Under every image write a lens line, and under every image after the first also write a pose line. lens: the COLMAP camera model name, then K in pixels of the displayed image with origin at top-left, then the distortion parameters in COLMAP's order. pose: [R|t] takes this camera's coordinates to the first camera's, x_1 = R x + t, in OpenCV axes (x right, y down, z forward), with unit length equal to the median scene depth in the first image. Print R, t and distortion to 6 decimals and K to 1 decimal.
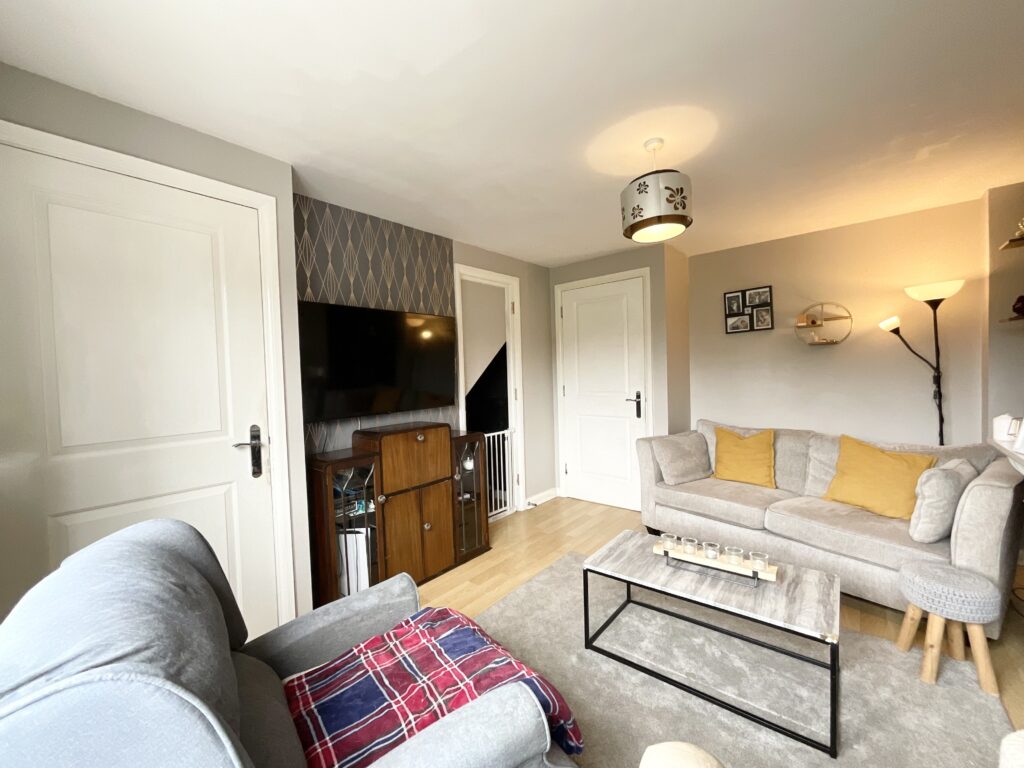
lens RADIAL K [[413.2, 0, 515.2], [0, 413.2, 383.4], [0, 0, 1]] dist [-0.002359, 0.002100]
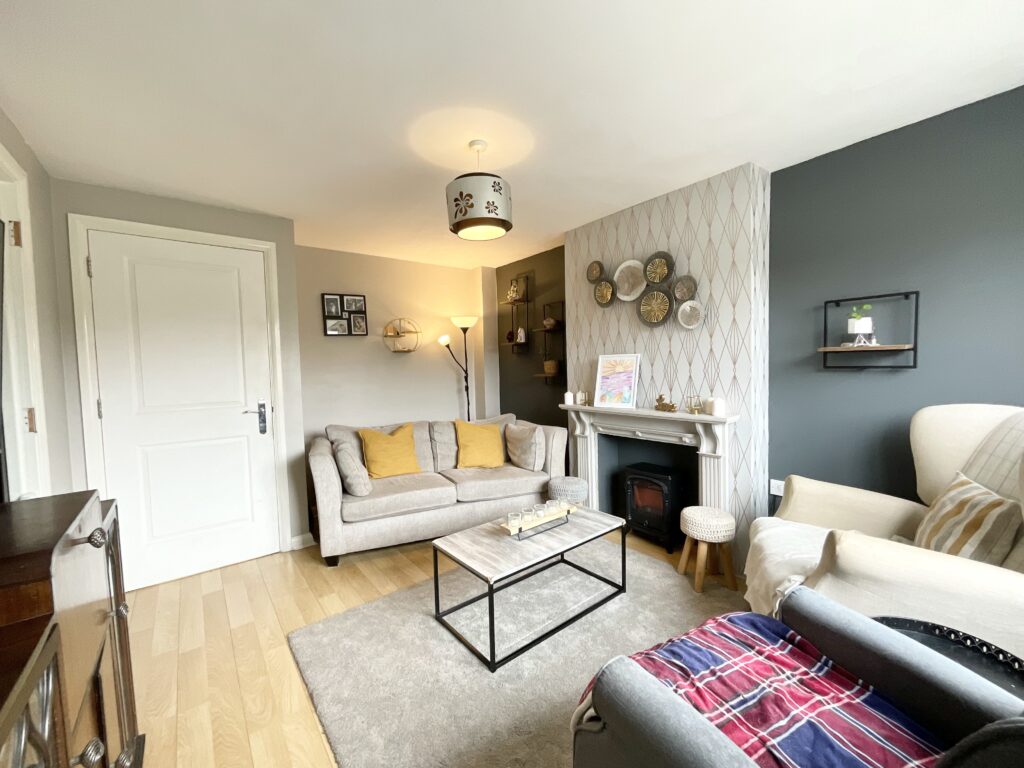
lens RADIAL K [[413.2, 0, 510.2], [0, 413.2, 384.4], [0, 0, 1]] dist [-0.002359, 0.002100]
pose [[0.209569, -0.015236, 0.977675, -0.385023], [0.044306, 0.999000, 0.006071, 0.008126], [-0.976789, 0.042045, 0.210035, 0.421533]]
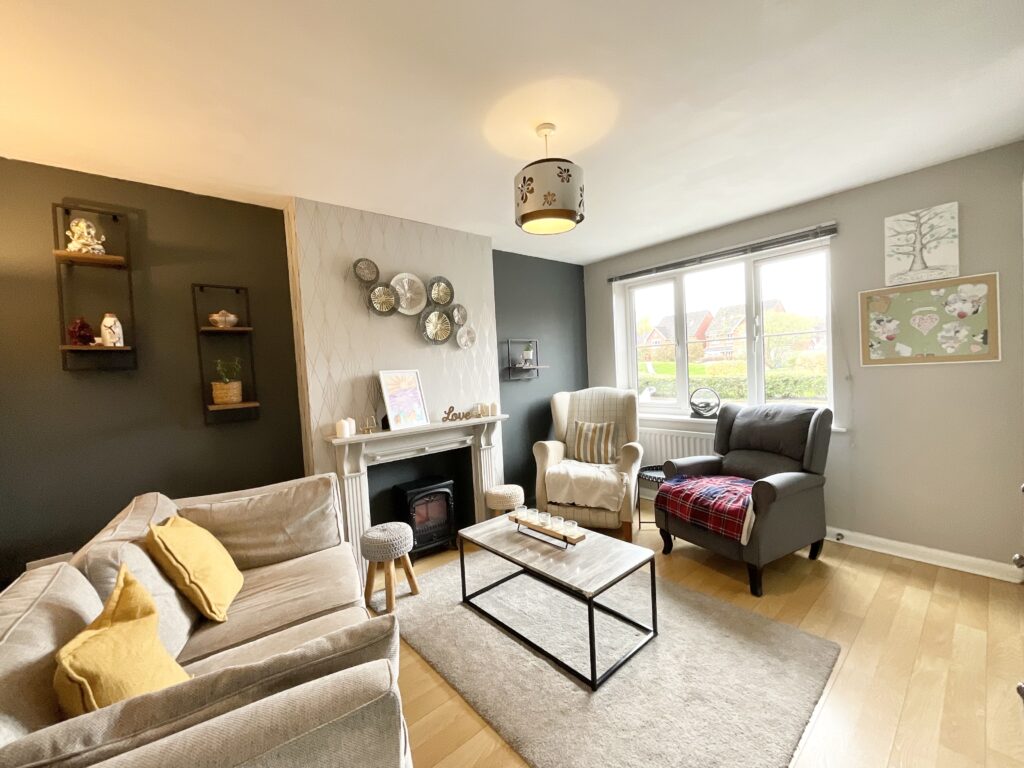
lens RADIAL K [[413.2, 0, 507.6], [0, 413.2, 389.5], [0, 0, 1]] dist [-0.002359, 0.002100]
pose [[-0.982168, 0.080570, 0.169864, 0.187061], [0.092184, 0.993834, 0.061619, -0.033351], [-0.163852, 0.076179, -0.983539, 1.147575]]
